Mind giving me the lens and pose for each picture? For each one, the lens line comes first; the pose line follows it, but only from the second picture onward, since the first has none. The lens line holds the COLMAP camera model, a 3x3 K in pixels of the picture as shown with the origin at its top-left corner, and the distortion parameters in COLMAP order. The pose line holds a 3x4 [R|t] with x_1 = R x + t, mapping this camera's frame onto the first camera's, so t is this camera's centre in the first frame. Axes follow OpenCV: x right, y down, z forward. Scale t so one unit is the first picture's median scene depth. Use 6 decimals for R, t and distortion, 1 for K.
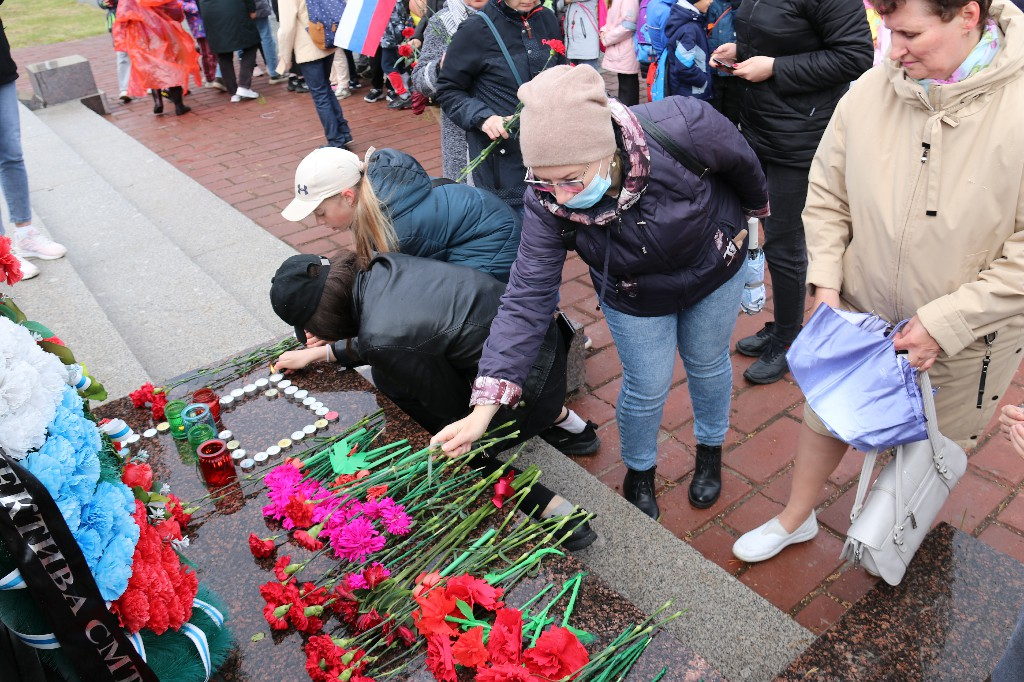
lens RADIAL K [[852.0, 0, 514.6], [0, 852.0, 328.3], [0, 0, 1]] dist [-0.197449, 0.156844]
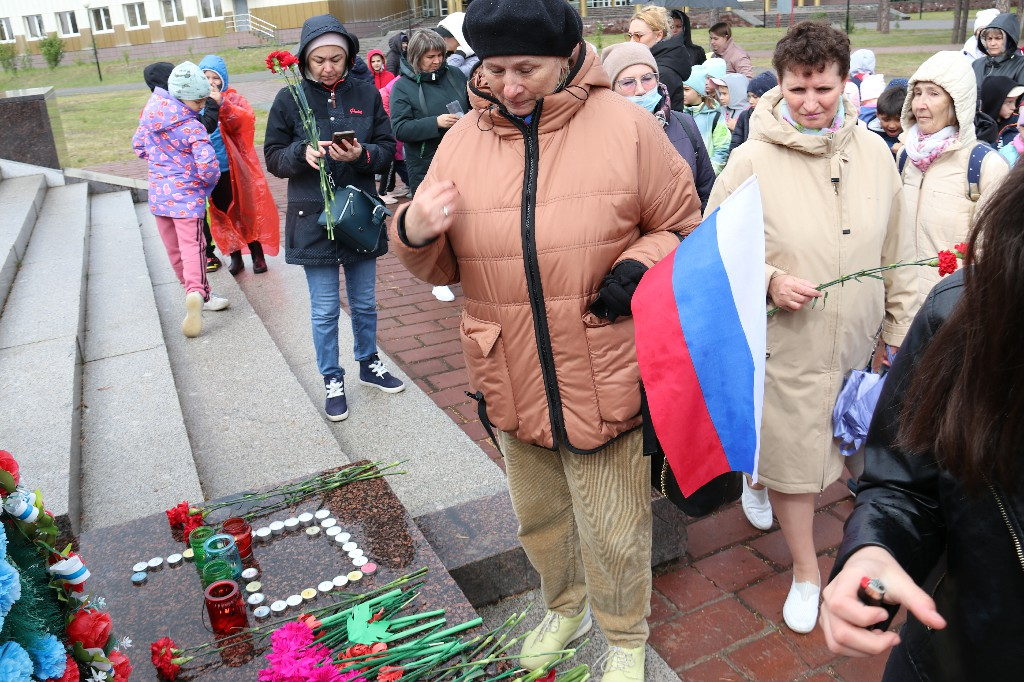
lens RADIAL K [[852.0, 0, 514.6], [0, 852.0, 328.3], [0, 0, 1]] dist [-0.197449, 0.156844]
pose [[0.979785, 0.078979, -0.183801, 0.098734], [-0.104715, 0.985323, -0.134810, -0.056274], [0.170456, 0.151332, 0.973675, 0.196926]]
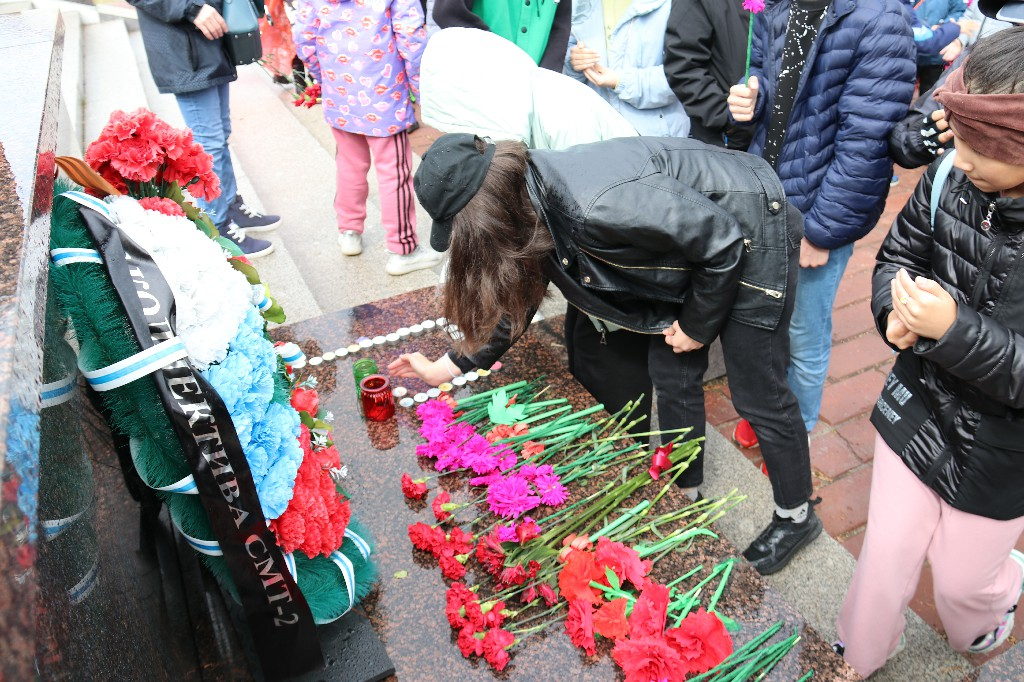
lens RADIAL K [[852.0, 0, 514.6], [0, 852.0, 328.3], [0, 0, 1]] dist [-0.197449, 0.156844]
pose [[0.977484, 0.118253, -0.174761, -0.032614], [-0.110814, 0.992492, 0.051766, 0.007425], [0.179570, -0.031234, 0.983249, 0.023387]]
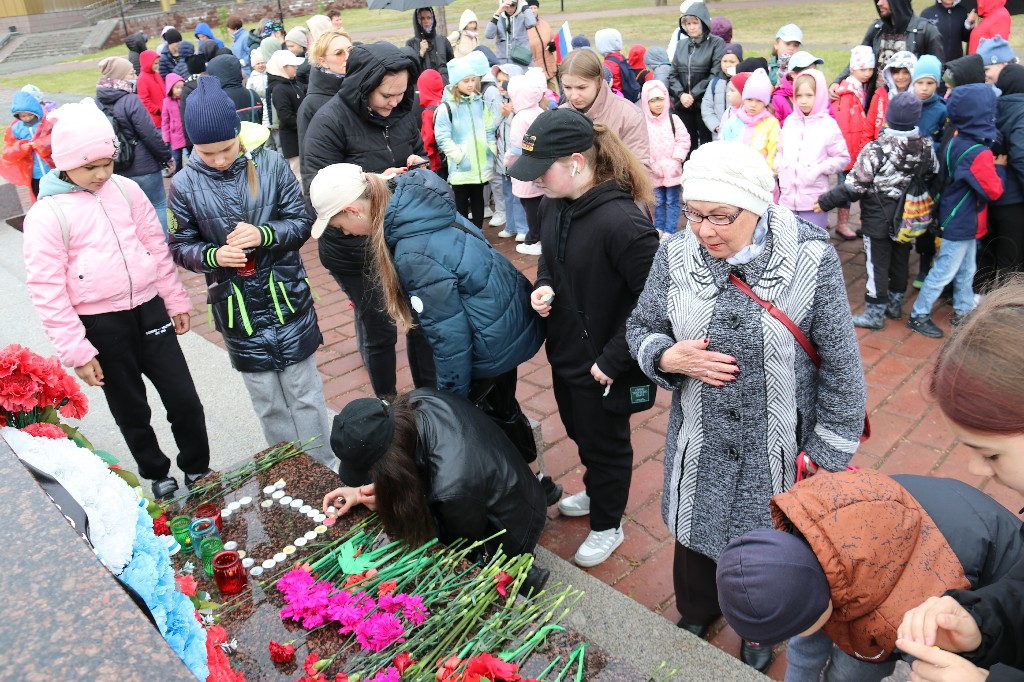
lens RADIAL K [[850.9, 0, 509.8], [0, 850.9, 327.3], [0, 0, 1]] dist [-0.194029, 0.149344]
pose [[0.993643, -0.051220, 0.100249, -0.113688], [0.062222, 0.991995, -0.109886, -0.015202], [-0.093818, 0.115425, 0.988876, -0.147034]]
